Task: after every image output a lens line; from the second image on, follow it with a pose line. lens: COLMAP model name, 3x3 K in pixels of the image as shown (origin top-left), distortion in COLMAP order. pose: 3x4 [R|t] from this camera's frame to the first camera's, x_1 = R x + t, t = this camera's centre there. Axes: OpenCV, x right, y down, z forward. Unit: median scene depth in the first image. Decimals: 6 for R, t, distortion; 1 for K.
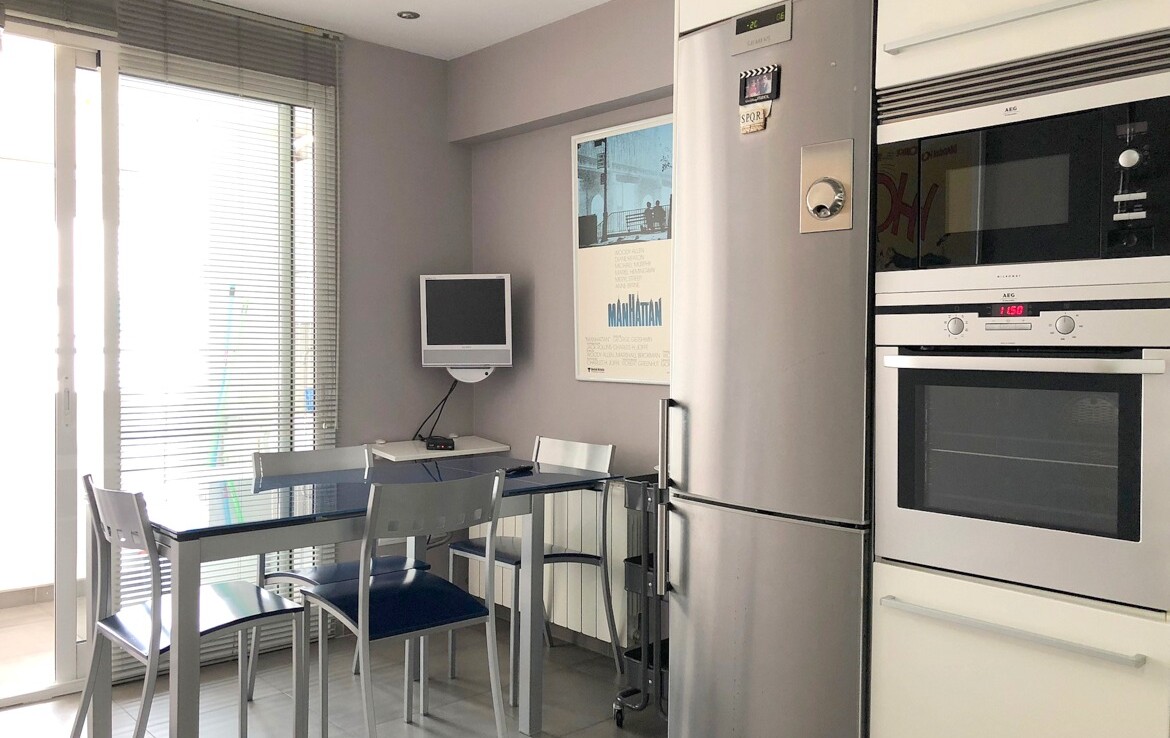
lens RADIAL K [[979.3, 0, 588.1], [0, 979.3, 367.1], [0, 0, 1]] dist [0.003251, 0.039399]
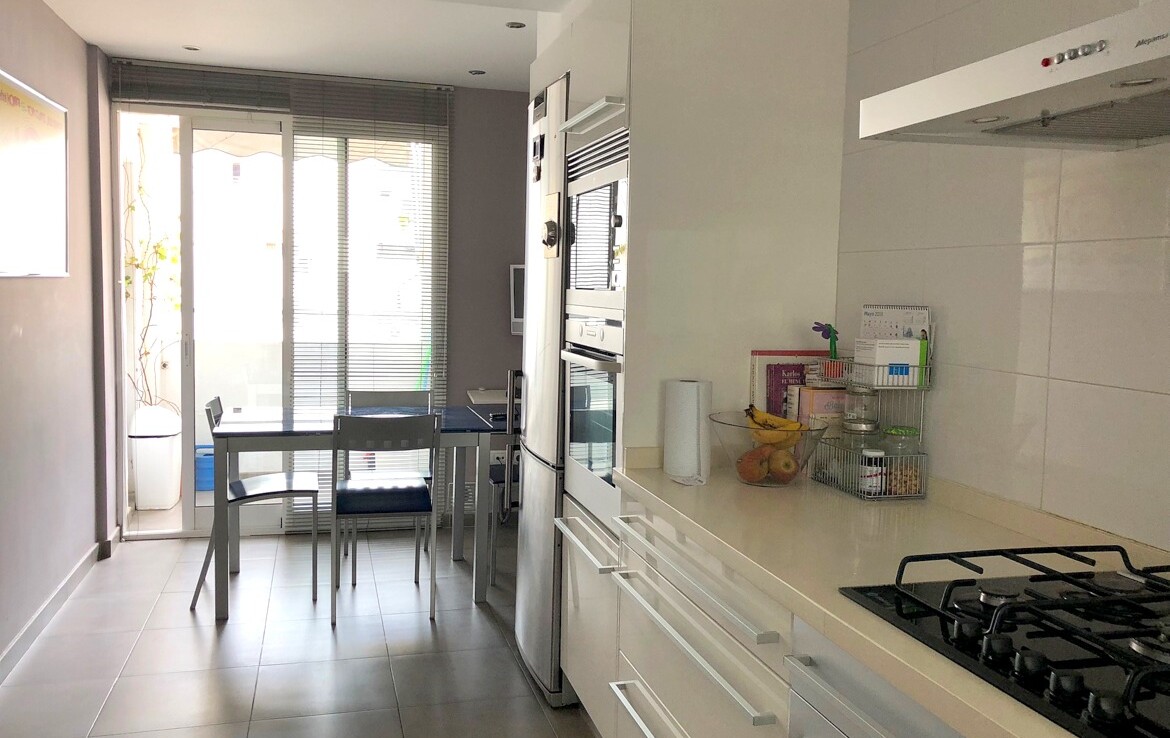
lens RADIAL K [[979.3, 0, 583.1], [0, 979.3, 369.4], [0, 0, 1]] dist [0.003251, 0.039399]
pose [[0.886427, 0.053883, -0.459720, 0.613480], [-0.030656, 0.997855, 0.057846, -0.038599], [0.461851, -0.037184, 0.886178, -0.138693]]
